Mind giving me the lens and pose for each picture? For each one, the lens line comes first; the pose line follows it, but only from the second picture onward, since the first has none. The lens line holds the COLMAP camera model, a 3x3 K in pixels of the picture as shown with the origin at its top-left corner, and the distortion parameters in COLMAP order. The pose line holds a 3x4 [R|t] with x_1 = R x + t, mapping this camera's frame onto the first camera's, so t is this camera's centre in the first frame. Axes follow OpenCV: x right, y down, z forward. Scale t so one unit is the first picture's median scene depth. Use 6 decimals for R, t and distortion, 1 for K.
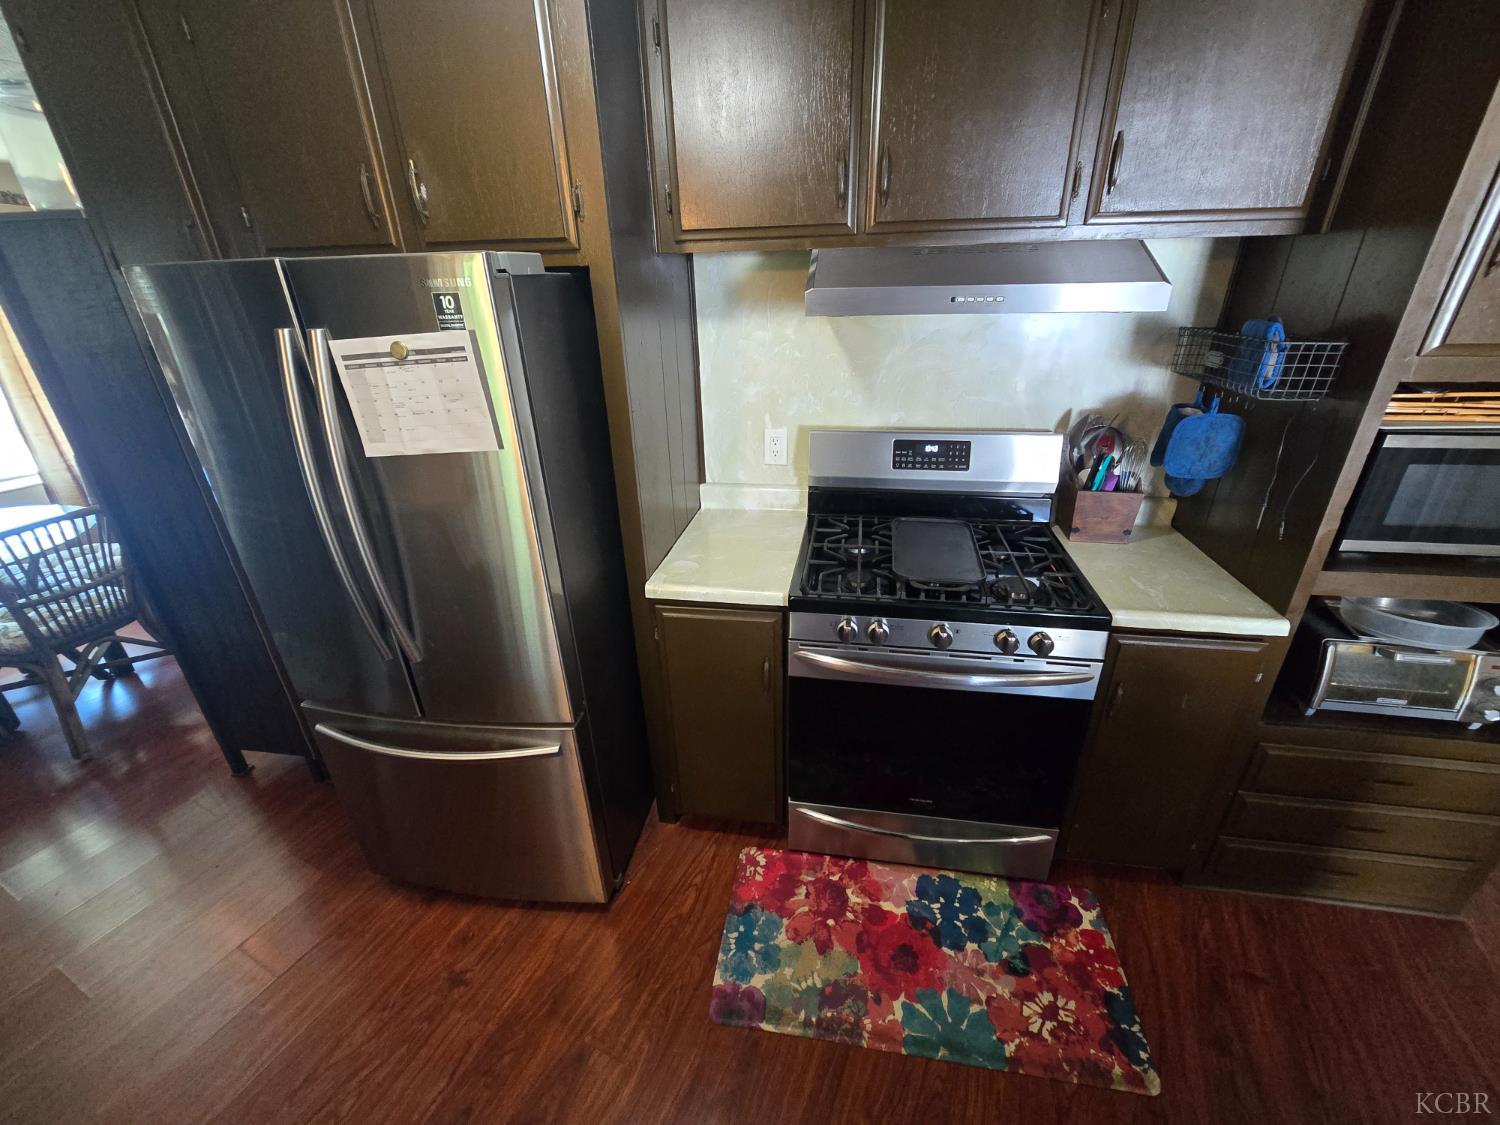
lens RADIAL K [[615.8, 0, 755.5], [0, 615.8, 565.8], [0, 0, 1]] dist [-0.007211, 0.000706]
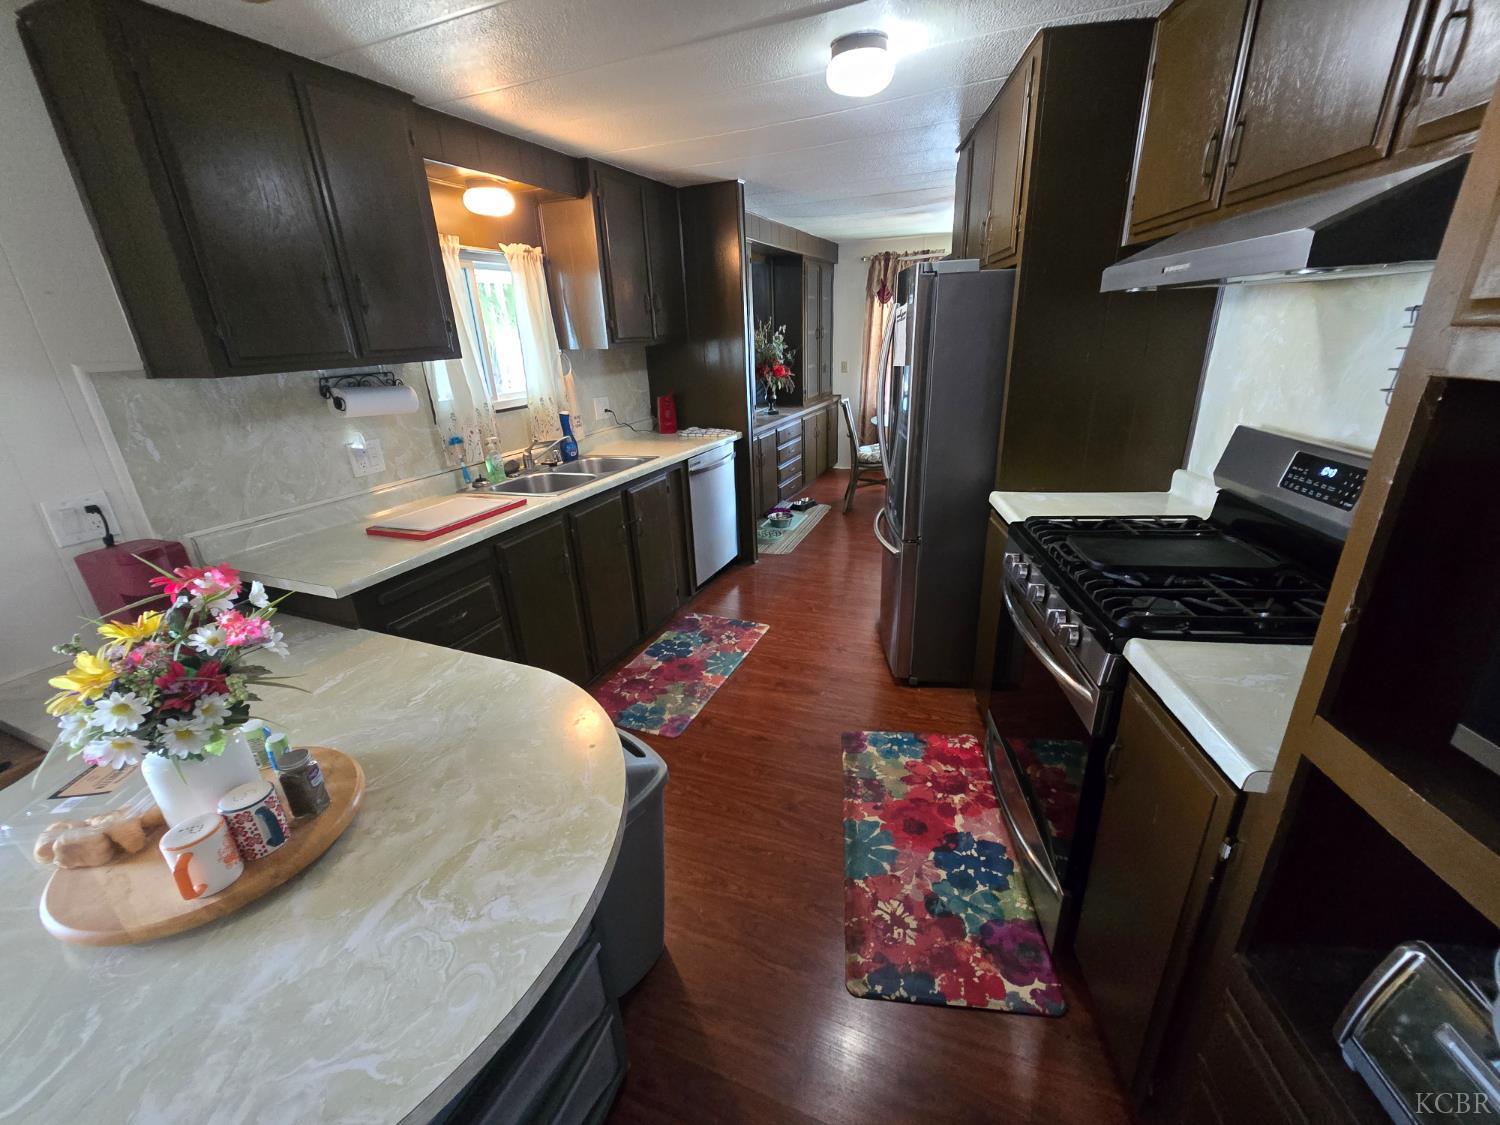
lens RADIAL K [[612.4, 0, 758.6], [0, 612.4, 563.5], [0, 0, 1]] dist [-0.001032, -0.000099]
pose [[0.049425, 0.378913, -0.924112, 1.096755], [-0.395070, 0.857199, 0.330347, -0.075684], [0.917320, 0.348762, 0.192064, 0.295700]]
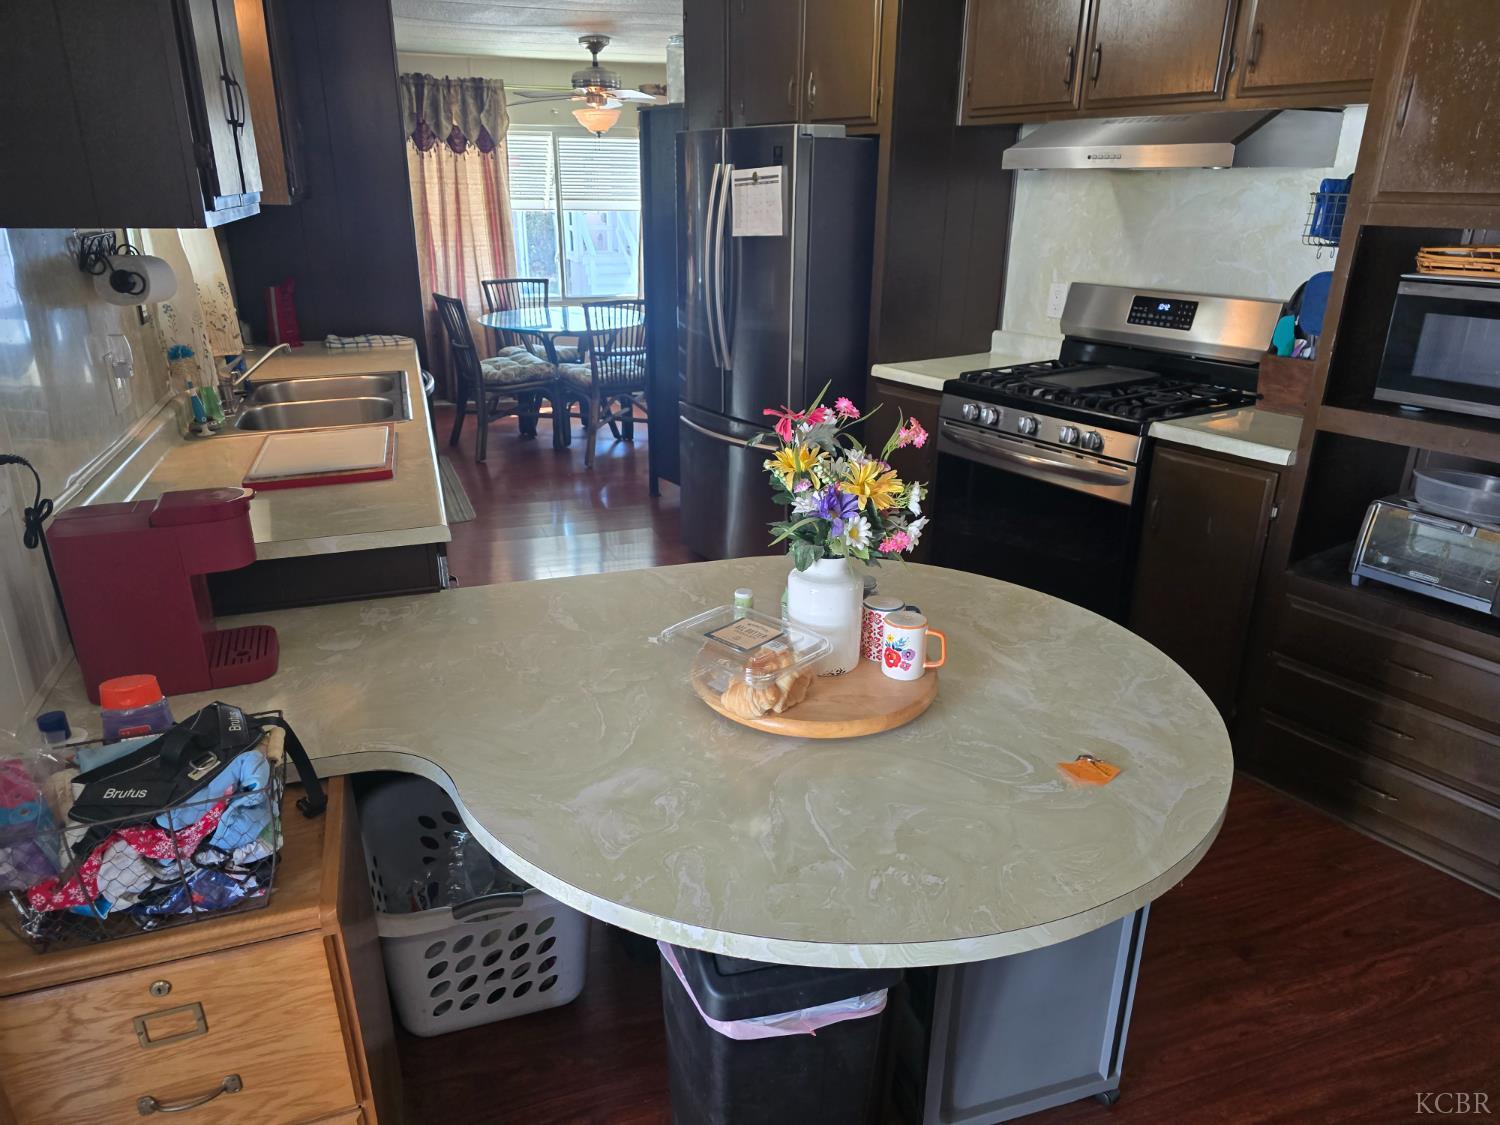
lens RADIAL K [[1011.7, 0, 743.4], [0, 1011.7, 567.0], [0, 0, 1]] dist [0.060379, -0.062593]
pose [[0.692254, 0.281214, -0.664608, 1.199944], [-0.329441, 0.942534, 0.055667, 0.409339], [0.642070, 0.180413, 0.745116, -0.754638]]
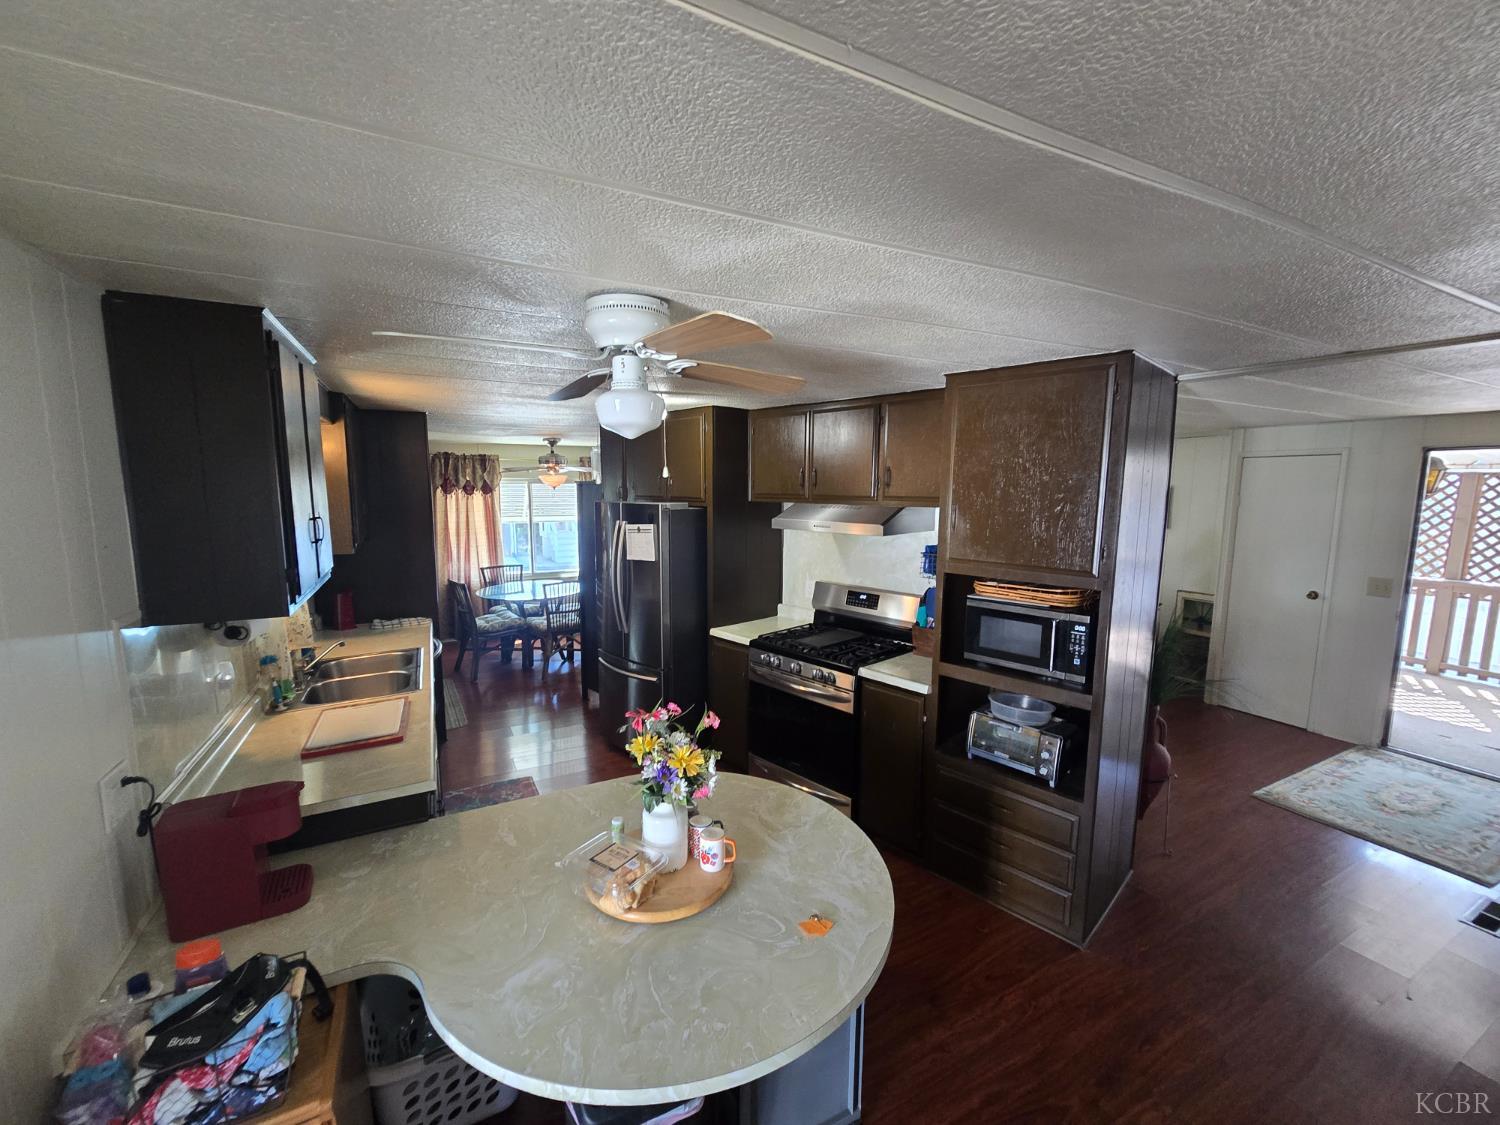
lens RADIAL K [[615.8, 0, 755.5], [0, 615.8, 565.8], [0, 0, 1]] dist [-0.007211, 0.000706]
pose [[0.803970, 0.105230, -0.585285, 1.276685], [-0.275384, 0.938207, -0.209596, 0.244915], [0.527063, 0.329688, 0.783269, -0.819554]]
